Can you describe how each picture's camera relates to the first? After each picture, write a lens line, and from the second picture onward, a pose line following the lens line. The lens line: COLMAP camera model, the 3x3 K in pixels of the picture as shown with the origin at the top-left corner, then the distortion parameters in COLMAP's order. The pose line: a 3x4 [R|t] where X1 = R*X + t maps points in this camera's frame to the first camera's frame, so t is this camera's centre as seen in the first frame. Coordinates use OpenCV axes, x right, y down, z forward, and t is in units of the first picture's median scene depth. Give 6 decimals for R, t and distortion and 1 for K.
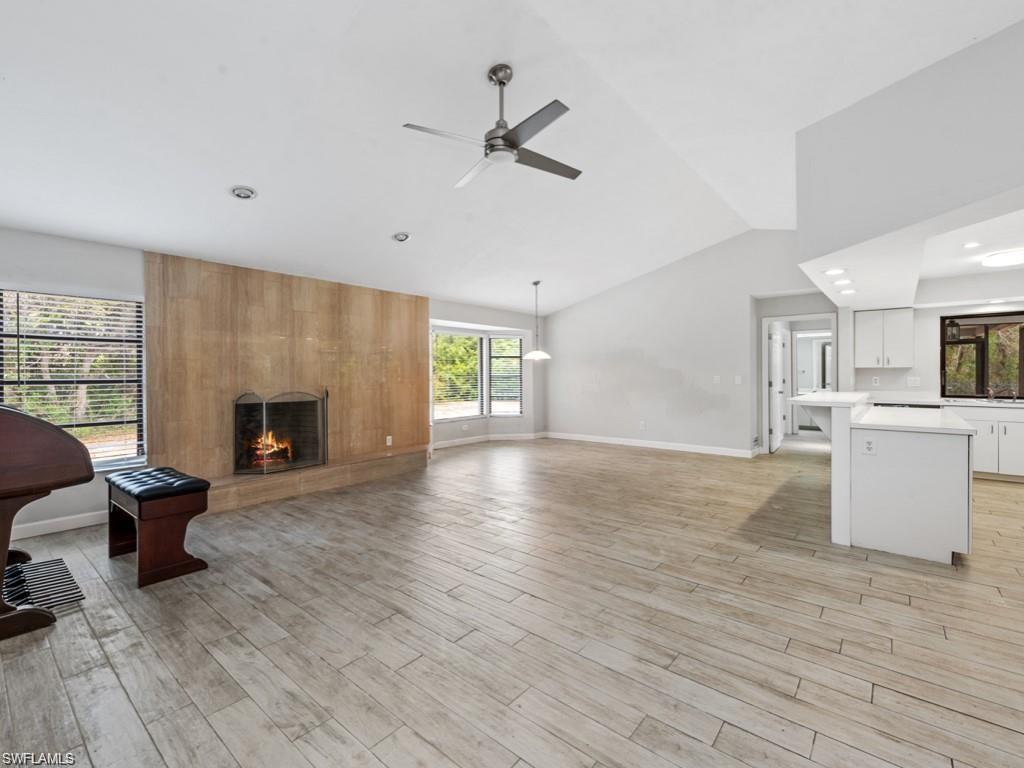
lens RADIAL K [[457.7, 0, 516.1], [0, 457.7, 383.0], [0, 0, 1]] dist [0.010489, -0.000246]
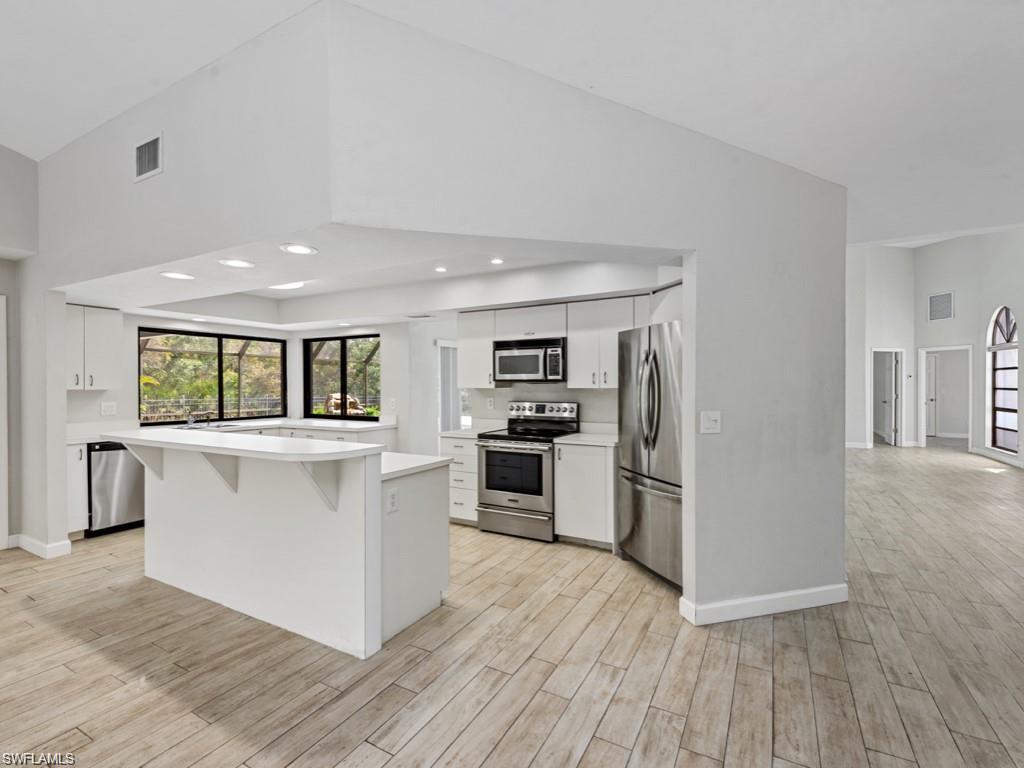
lens RADIAL K [[465.3, 0, 505.7], [0, 465.3, 381.2], [0, 0, 1]] dist [-0.000344, 0.000079]
pose [[-0.176248, 0.009993, 0.984295, -0.018760], [0.020112, 0.999776, -0.006548, -0.034344], [-0.984140, 0.018642, -0.176410, 0.568015]]
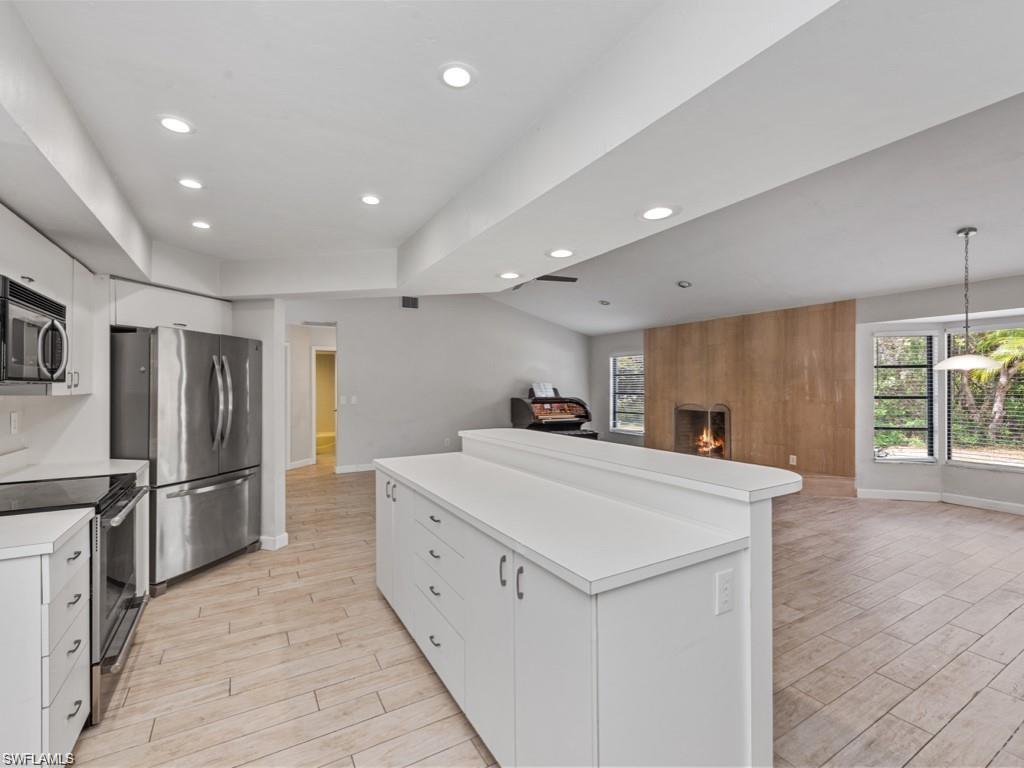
lens RADIAL K [[474.0, 0, 505.6], [0, 474.0, 385.5], [0, 0, 1]] dist [0.021985, -0.010122]
pose [[-0.359825, 0.007945, -0.932986, 1.008438], [-0.009137, 0.999886, 0.012038, -0.045669], [0.932975, 0.012856, -0.359711, 0.888446]]
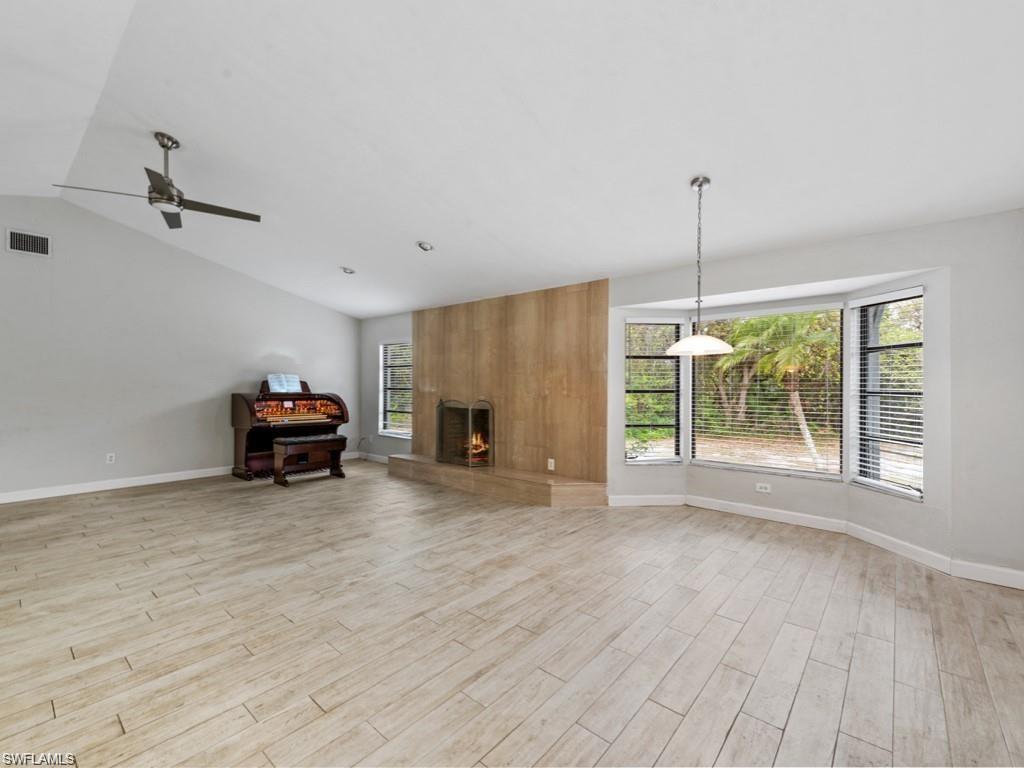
lens RADIAL K [[457.7, 0, 516.1], [0, 457.7, 383.0], [0, 0, 1]] dist [0.010489, -0.000246]
pose [[-0.033165, 0.002047, -0.999448, 0.640334], [-0.020860, 0.999779, 0.002740, -0.028449], [0.999232, 0.020939, -0.033114, 1.078121]]
